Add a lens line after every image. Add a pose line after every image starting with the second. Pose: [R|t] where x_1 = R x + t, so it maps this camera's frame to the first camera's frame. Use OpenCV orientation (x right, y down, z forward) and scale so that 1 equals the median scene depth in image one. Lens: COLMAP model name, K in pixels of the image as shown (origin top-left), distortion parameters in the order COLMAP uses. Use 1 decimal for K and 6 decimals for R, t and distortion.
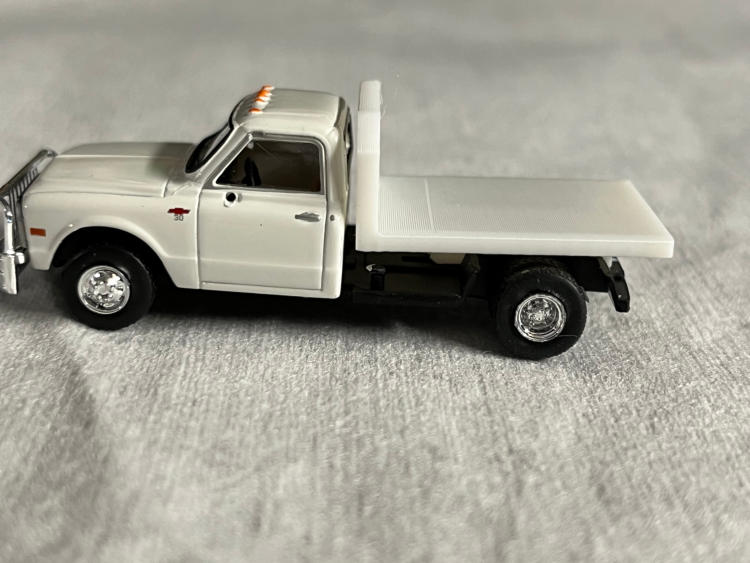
lens RADIAL K [[1418.6, 0, 375.0], [0, 1418.6, 281.5], [0, 0, 1]] dist [0.074820, -0.347705]
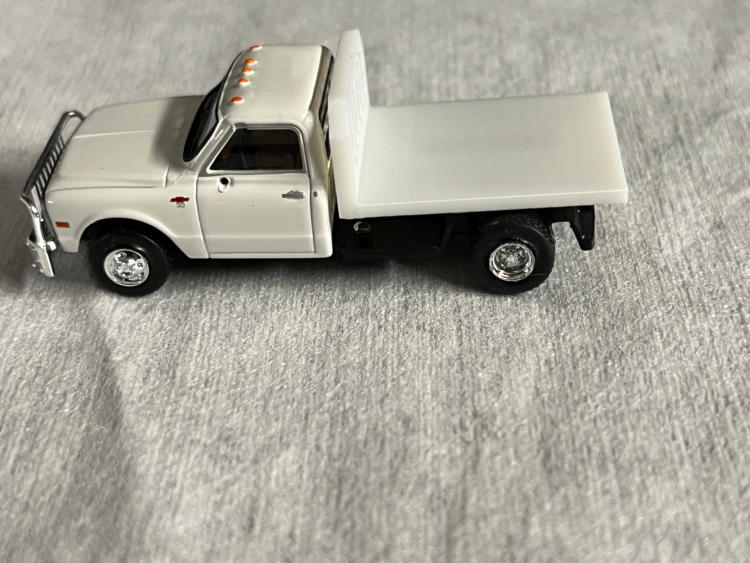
lens RADIAL K [[1418.6, 0, 375.0], [0, 1418.6, 281.5], [0, 0, 1]] dist [0.074820, -0.347705]
pose [[0.990551, -0.067107, -0.119604, 0.151315], [0.097679, 0.957382, 0.271806, -0.290064], [0.096266, -0.280921, 0.954891, -0.080161]]
